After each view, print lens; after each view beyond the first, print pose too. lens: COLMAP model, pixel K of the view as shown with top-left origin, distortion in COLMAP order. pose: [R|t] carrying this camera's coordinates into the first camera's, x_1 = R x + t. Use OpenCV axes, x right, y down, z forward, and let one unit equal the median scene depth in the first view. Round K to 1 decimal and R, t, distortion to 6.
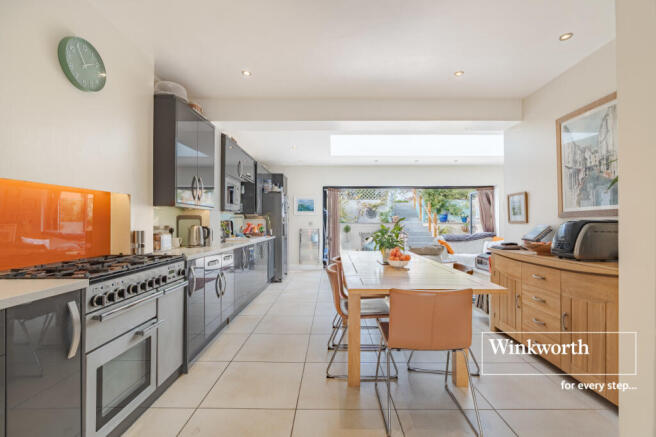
lens RADIAL K [[300.9, 0, 331.4], [0, 300.9, 219.5], [0, 0, 1]] dist [0.003203, 0.001866]
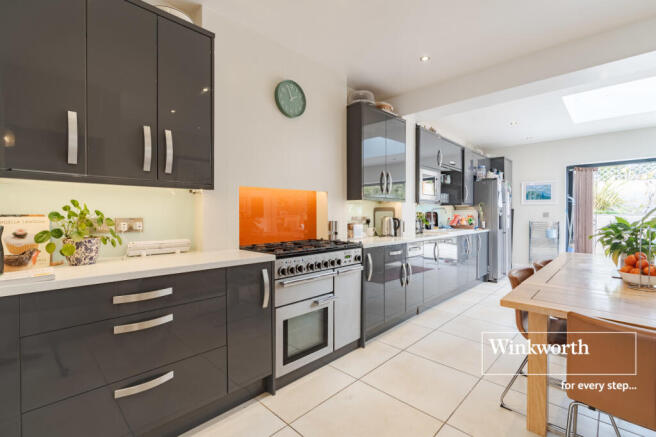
lens RADIAL K [[300.9, 0, 328.7], [0, 300.9, 217.2], [0, 0, 1]] dist [0.003203, 0.001866]
pose [[0.720774, 0.005366, -0.693149, 0.178430], [0.009464, 0.999801, 0.017581, 0.000374], [0.693106, -0.019232, 0.720579, 0.090884]]
